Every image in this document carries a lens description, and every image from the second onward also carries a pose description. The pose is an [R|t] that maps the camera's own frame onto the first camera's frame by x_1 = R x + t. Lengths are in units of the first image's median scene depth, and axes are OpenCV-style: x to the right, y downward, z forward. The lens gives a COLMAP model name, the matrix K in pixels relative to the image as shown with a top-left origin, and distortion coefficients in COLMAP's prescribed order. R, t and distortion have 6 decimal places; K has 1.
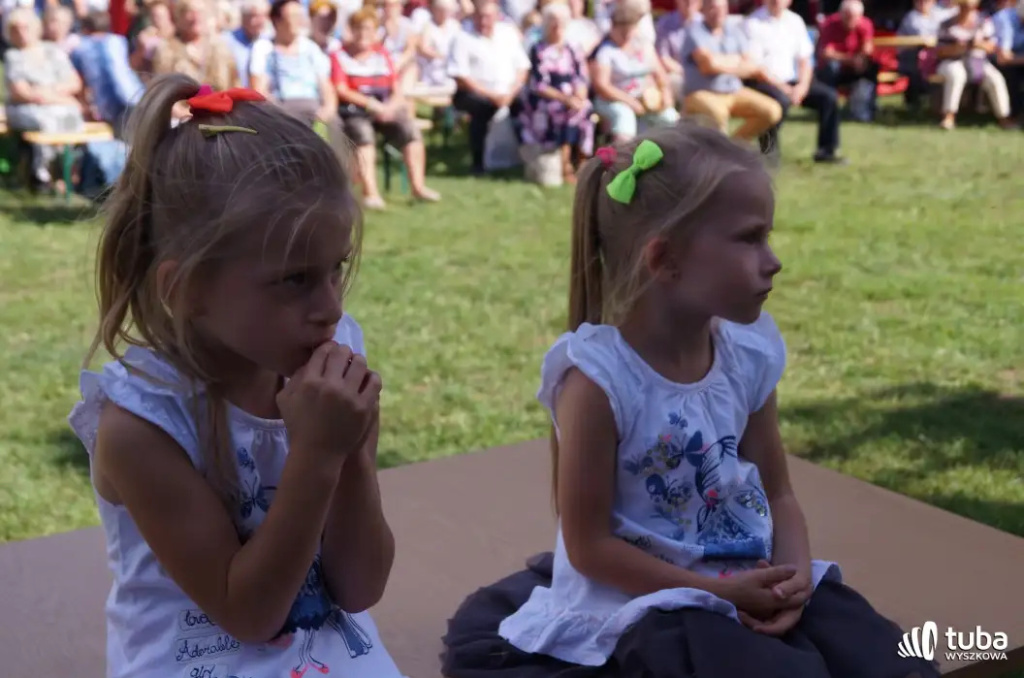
lens RADIAL K [[1749.3, 0, 512.0], [0, 1749.3, 339.0], [0, 0, 1]] dist [0.032867, 0.129050]
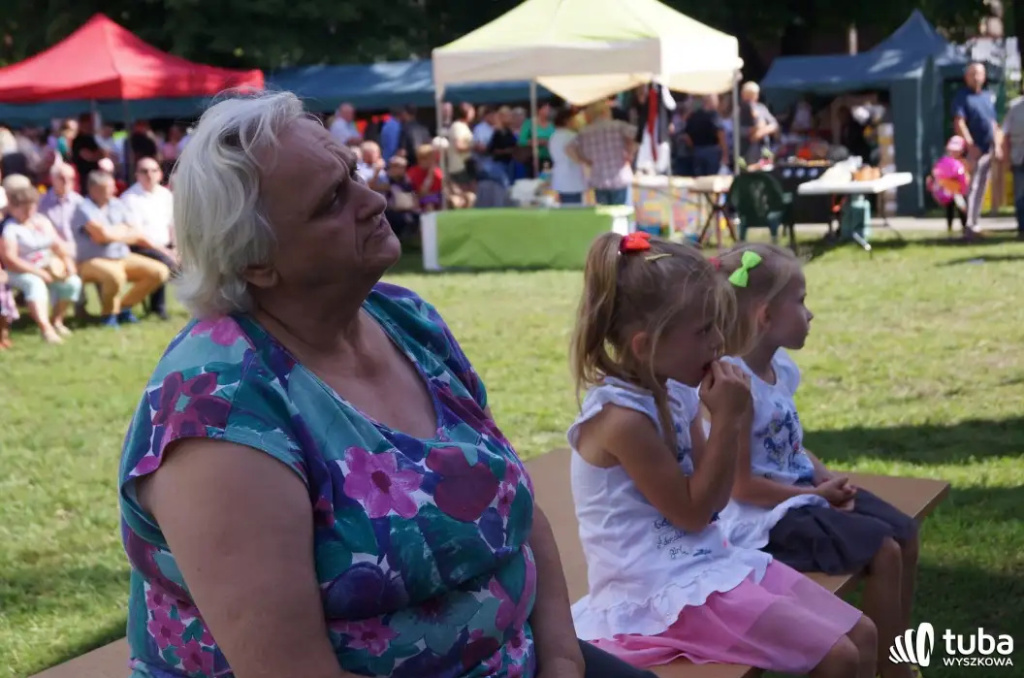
lens RADIAL K [[1749.3, 0, 512.0], [0, 1749.3, 339.0], [0, 0, 1]] dist [0.032867, 0.129050]
pose [[0.863401, -0.085581, 0.497206, -1.020836], [0.132015, 0.989495, -0.058928, 0.048428], [-0.486939, 0.116517, 0.865629, -0.430365]]
